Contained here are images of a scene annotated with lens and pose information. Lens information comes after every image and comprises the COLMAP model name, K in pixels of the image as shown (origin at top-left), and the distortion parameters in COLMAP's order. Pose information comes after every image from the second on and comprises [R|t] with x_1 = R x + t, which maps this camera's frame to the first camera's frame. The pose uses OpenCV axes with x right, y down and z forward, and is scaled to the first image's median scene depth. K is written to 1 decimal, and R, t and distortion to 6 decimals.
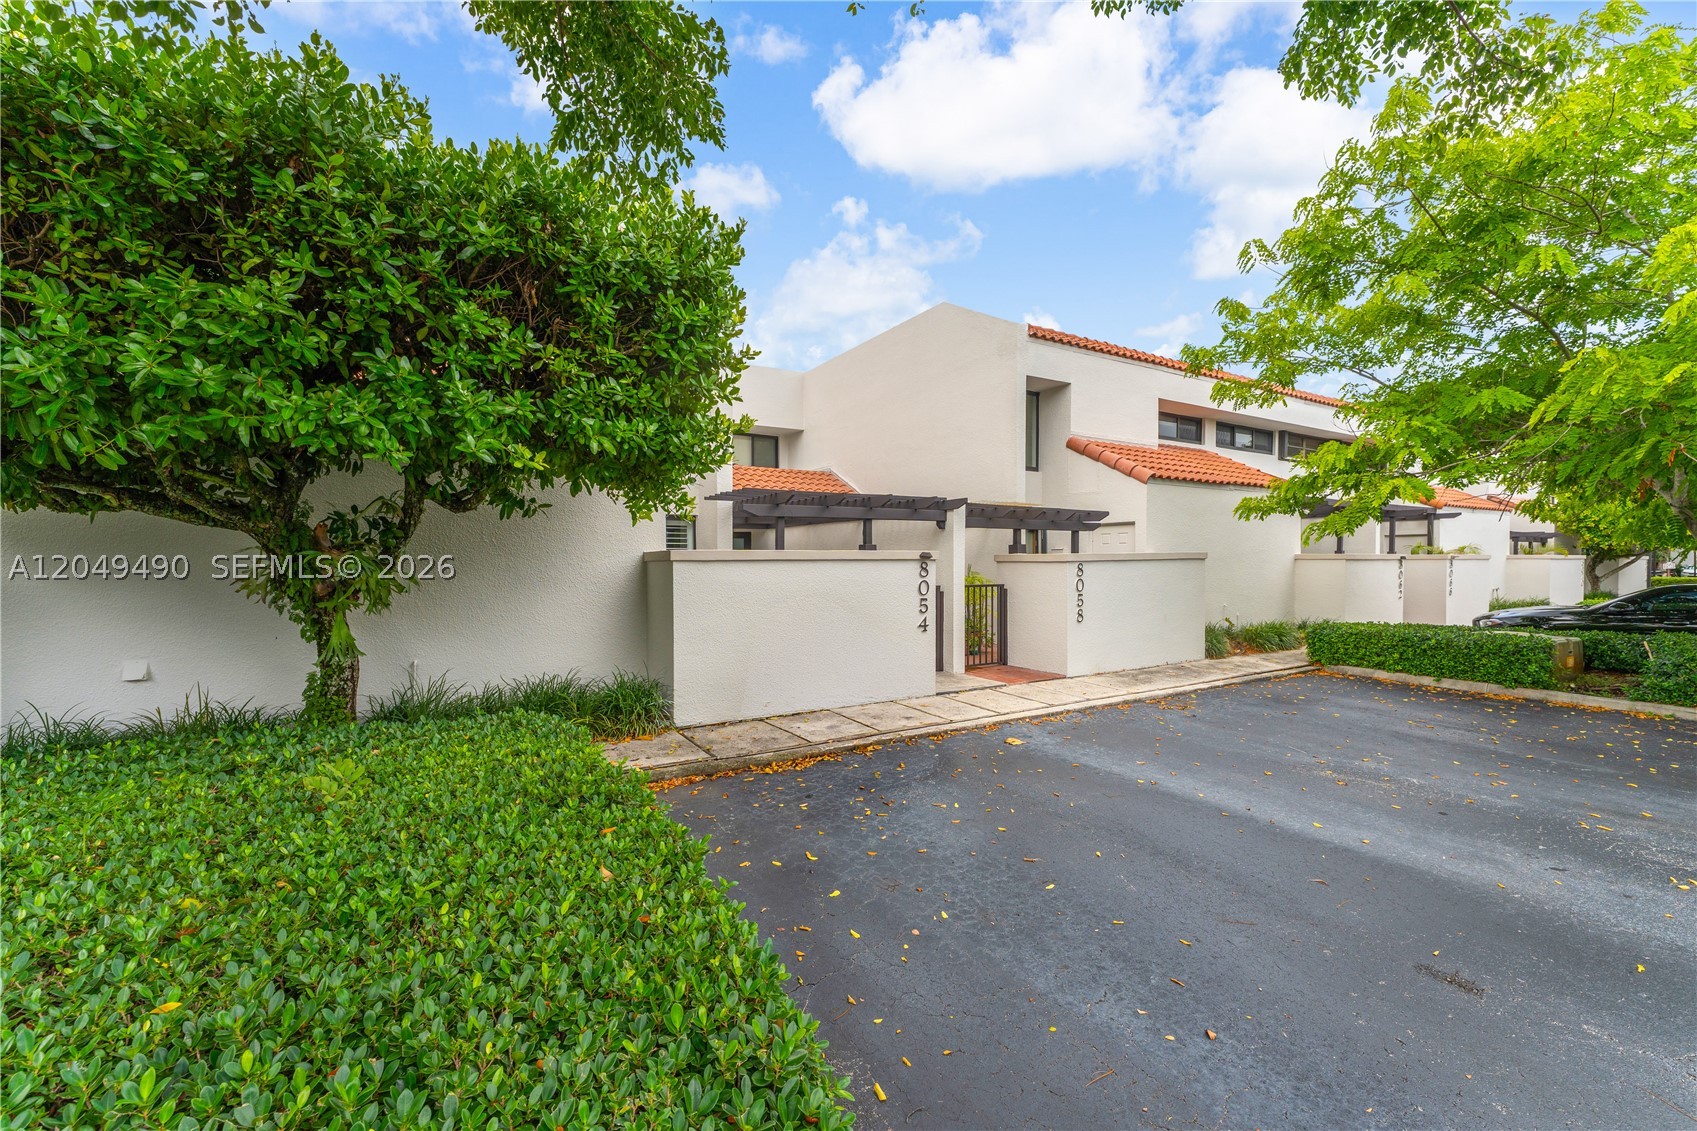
lens RADIAL K [[726.9, 0, 850.1], [0, 726.9, 573.9], [0, 0, 1]] dist [0.000201, 0.000354]
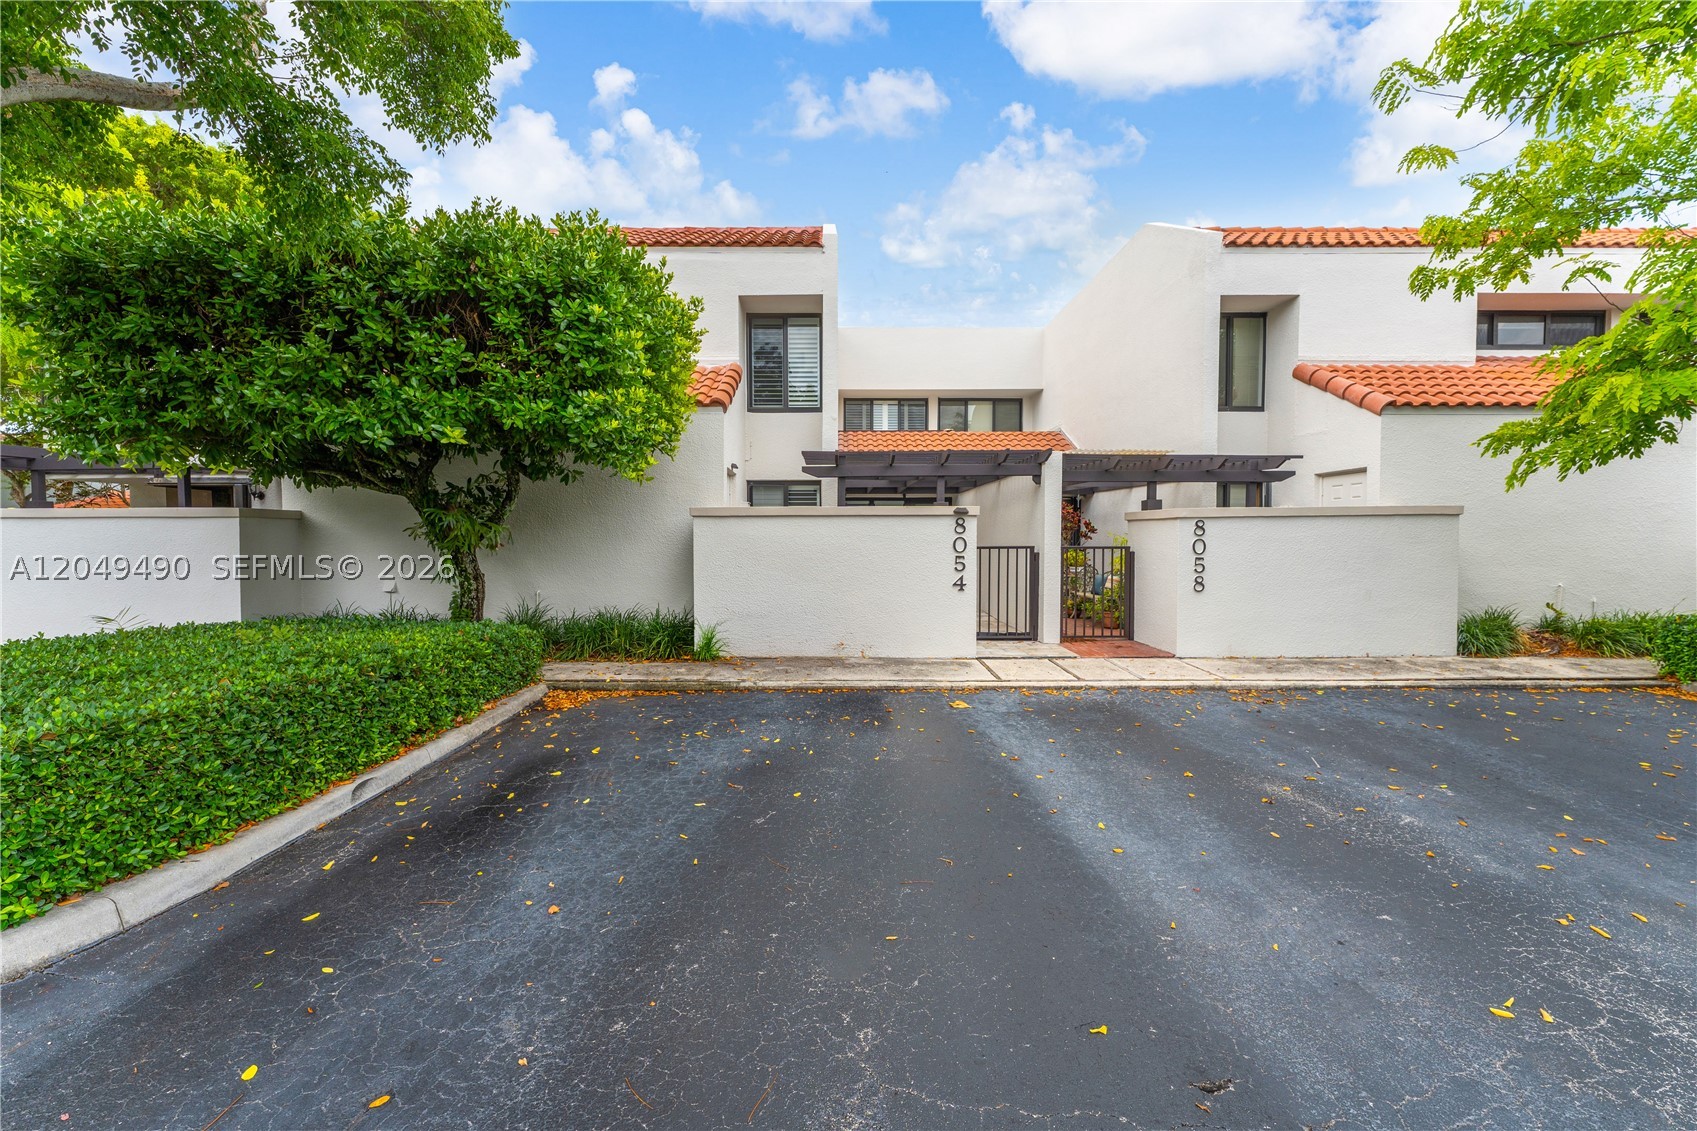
lens RADIAL K [[737.6, 0, 840.8], [0, 737.6, 565.2], [0, 0, 1]] dist [0.002960, 0.000726]
pose [[0.848109, 0.022002, -0.529365, 0.480238], [-0.011085, 0.999656, 0.023788, 0.024299], [0.529706, -0.014307, 0.848060, 0.092980]]
